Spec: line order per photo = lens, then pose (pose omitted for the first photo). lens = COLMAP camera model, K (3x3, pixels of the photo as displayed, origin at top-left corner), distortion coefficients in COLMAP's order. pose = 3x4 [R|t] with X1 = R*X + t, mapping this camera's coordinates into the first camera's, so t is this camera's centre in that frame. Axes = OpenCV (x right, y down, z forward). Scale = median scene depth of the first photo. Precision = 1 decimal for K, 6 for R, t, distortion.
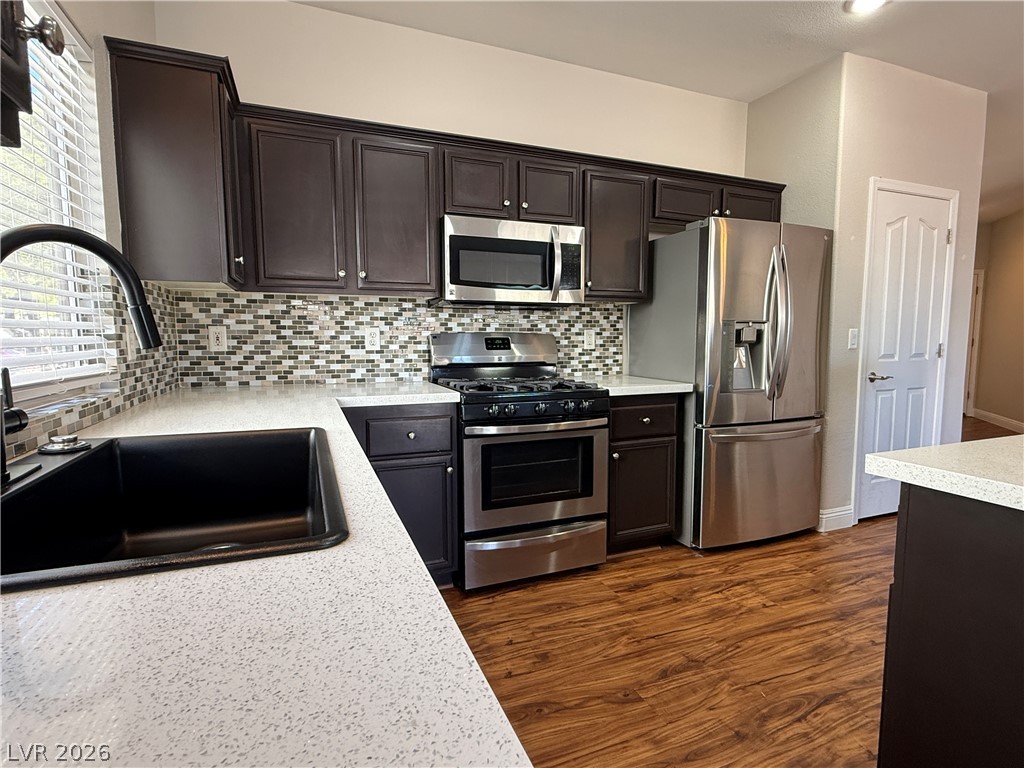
lens RADIAL K [[513.3, 0, 511.3], [0, 513.3, 378.4], [0, 0, 1]] dist [-0.001480, 0.002464]
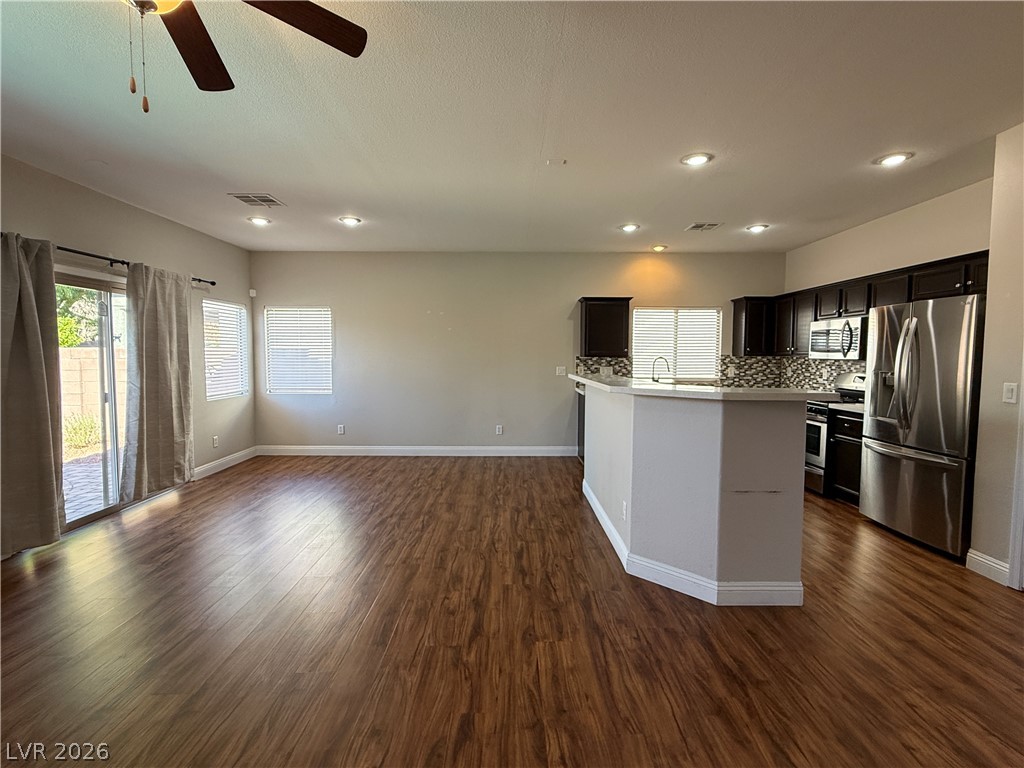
lens RADIAL K [[482.3, 0, 506.0], [0, 482.3, 383.3], [0, 0, 1]] dist [-0.000477, -0.000719]
pose [[-0.382550, 0.055831, -0.922246, 2.270576], [-0.078295, 0.992623, 0.092568, -0.126571], [0.920611, 0.107620, -0.375357, 0.528890]]
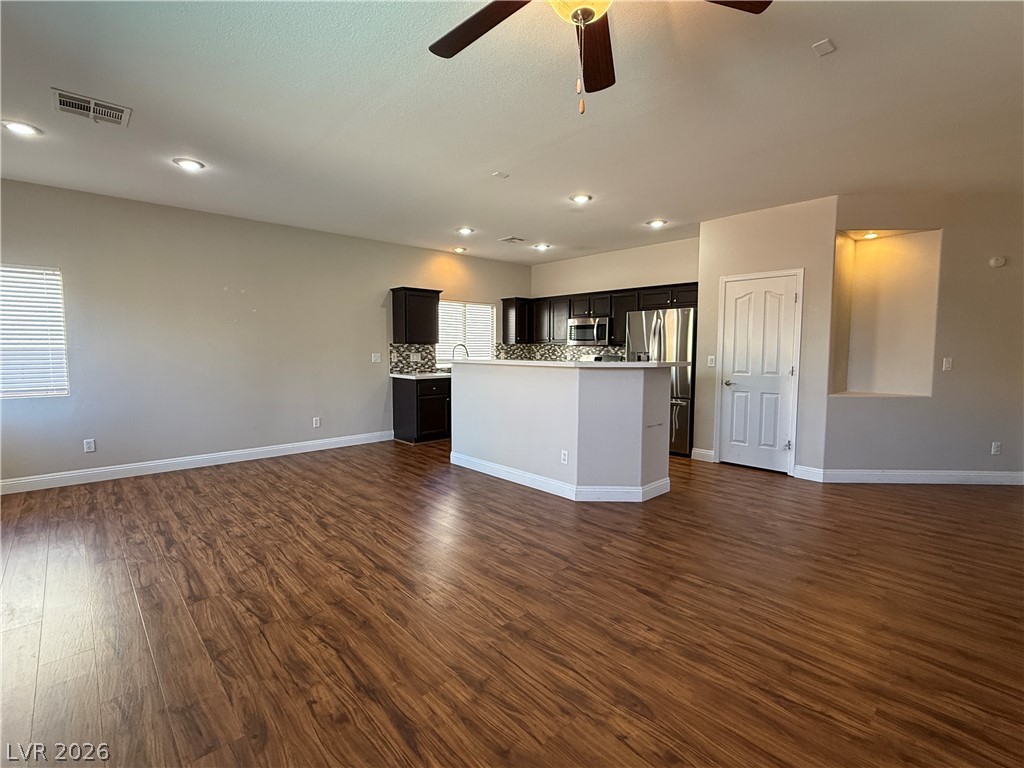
lens RADIAL K [[482.3, 0, 515.0], [0, 482.3, 383.1], [0, 0, 1]] dist [-0.000477, -0.000719]
pose [[0.350508, 0.070954, -0.933868, 2.479521], [-0.080493, 0.995719, 0.045442, -0.022183], [0.933094, 0.059242, 0.354719, -0.366981]]
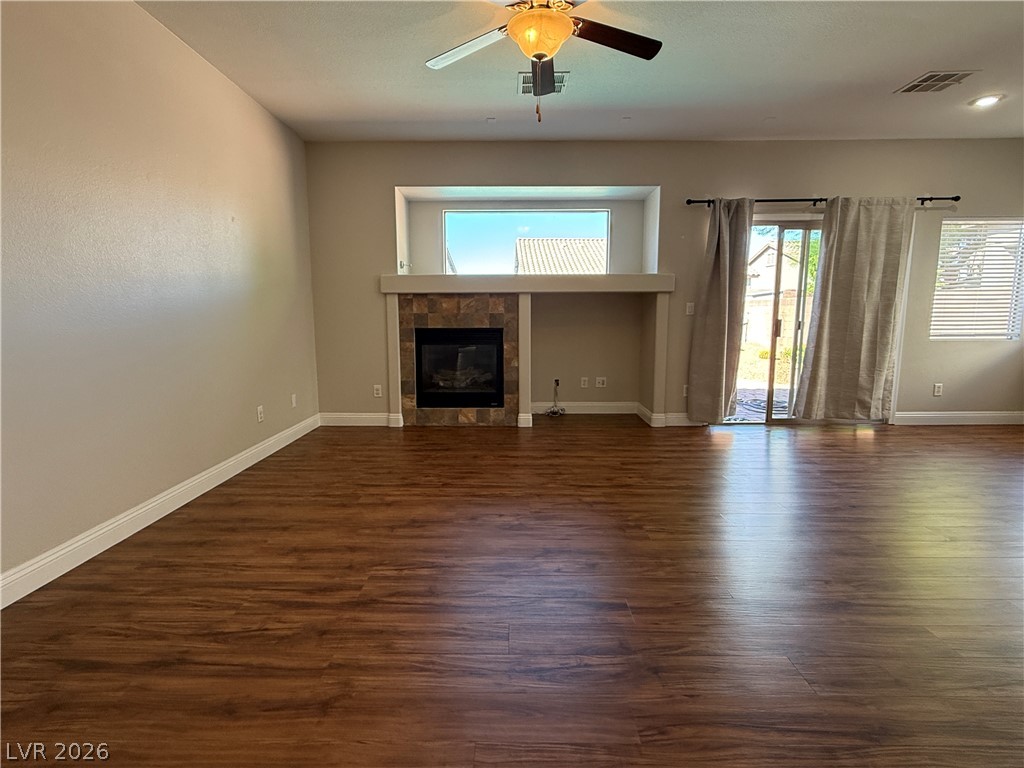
lens RADIAL K [[513.3, 0, 519.8], [0, 513.3, 392.0], [0, 0, 1]] dist [-0.001480, 0.002464]
pose [[-0.925079, -0.054015, 0.375914, 1.533327], [0.035741, 0.973058, 0.227773, -0.063827], [-0.378090, 0.224144, -0.898225, 0.942618]]
